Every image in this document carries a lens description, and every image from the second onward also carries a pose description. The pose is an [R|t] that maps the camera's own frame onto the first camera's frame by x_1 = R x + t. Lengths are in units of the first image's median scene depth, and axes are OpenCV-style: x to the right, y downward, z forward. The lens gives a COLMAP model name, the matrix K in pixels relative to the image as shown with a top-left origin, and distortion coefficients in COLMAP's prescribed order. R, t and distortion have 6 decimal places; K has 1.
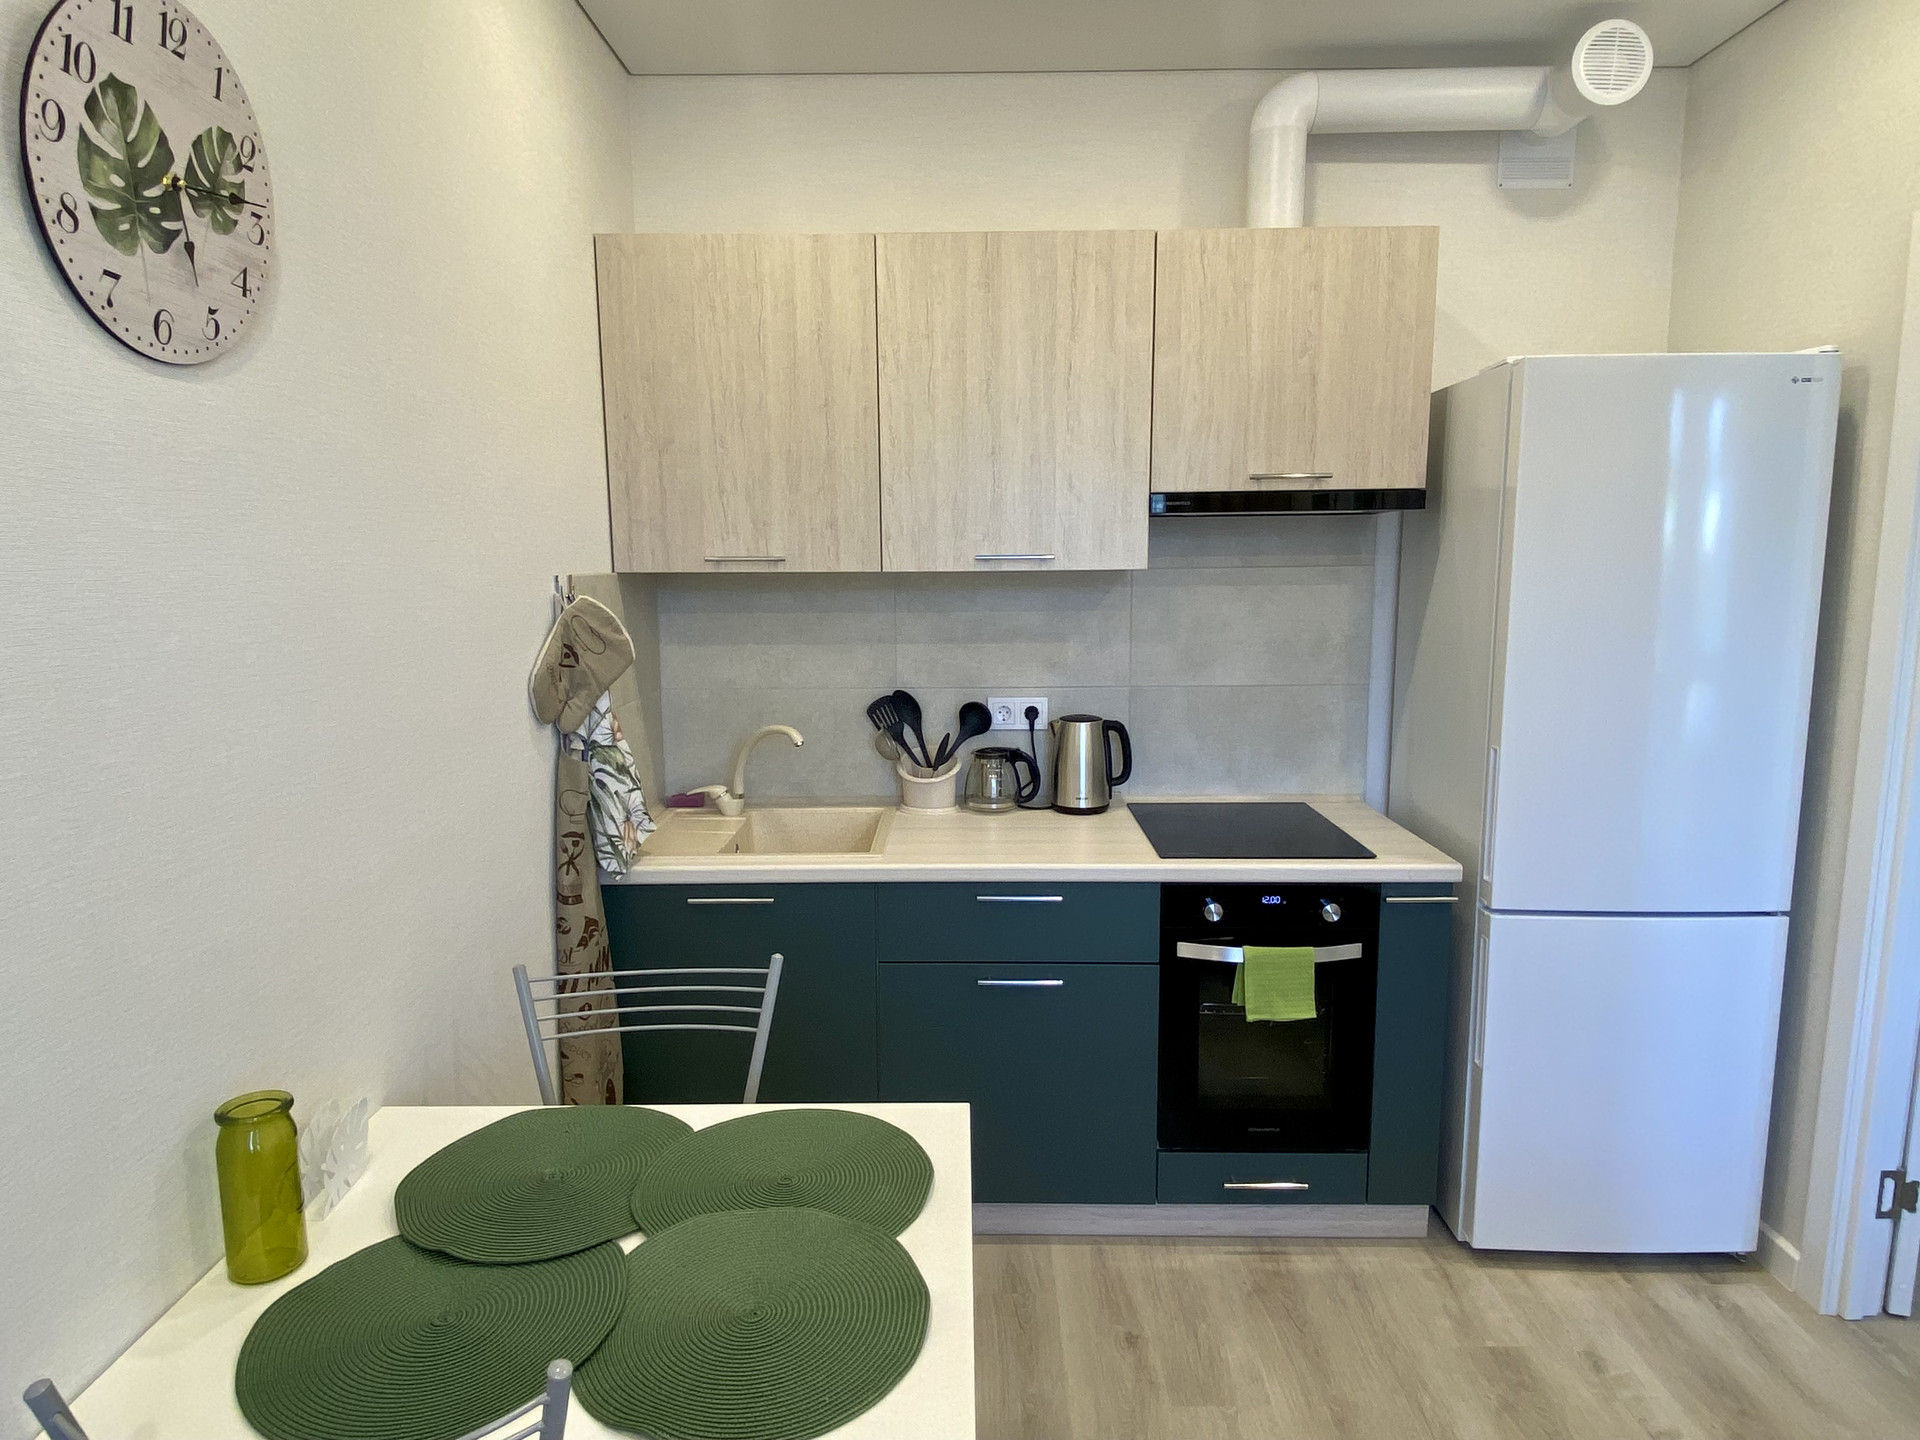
lens RADIAL K [[1126.9, 0, 955.4], [0, 1126.9, 717.1], [0, 0, 1]] dist [0.008287, -0.002646]
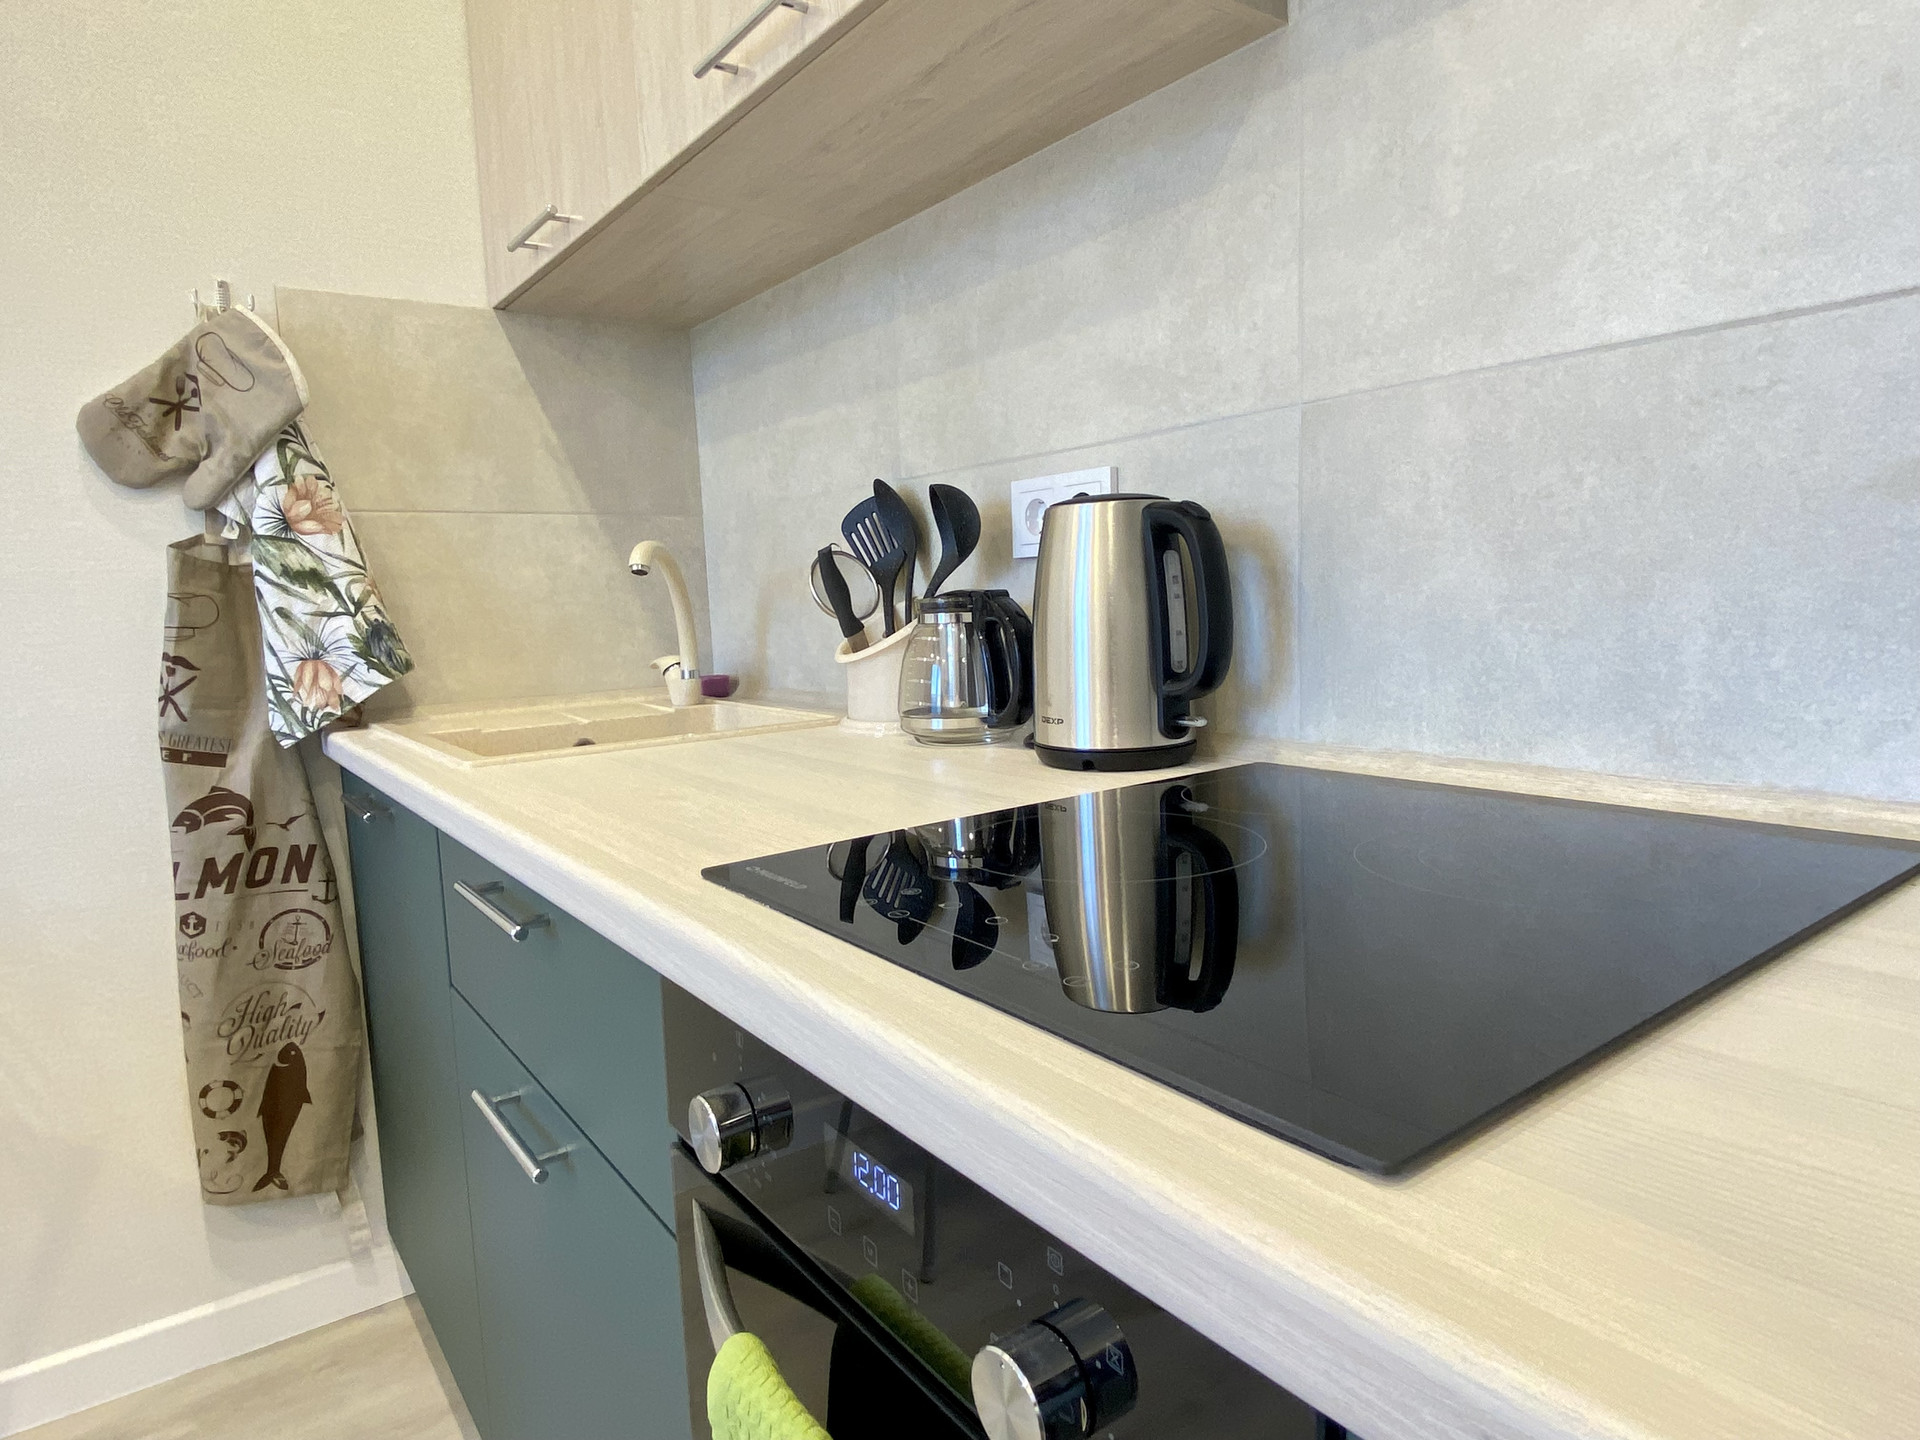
lens RADIAL K [[1126.9, 0, 957.6], [0, 1126.9, 720.9], [0, 0, 1]] dist [0.008287, -0.002646]
pose [[0.597441, 0.075854, -0.798317, 0.374494], [-0.081214, 0.996121, 0.033870, 0.062536], [0.797790, 0.044600, 0.601284, 0.753698]]
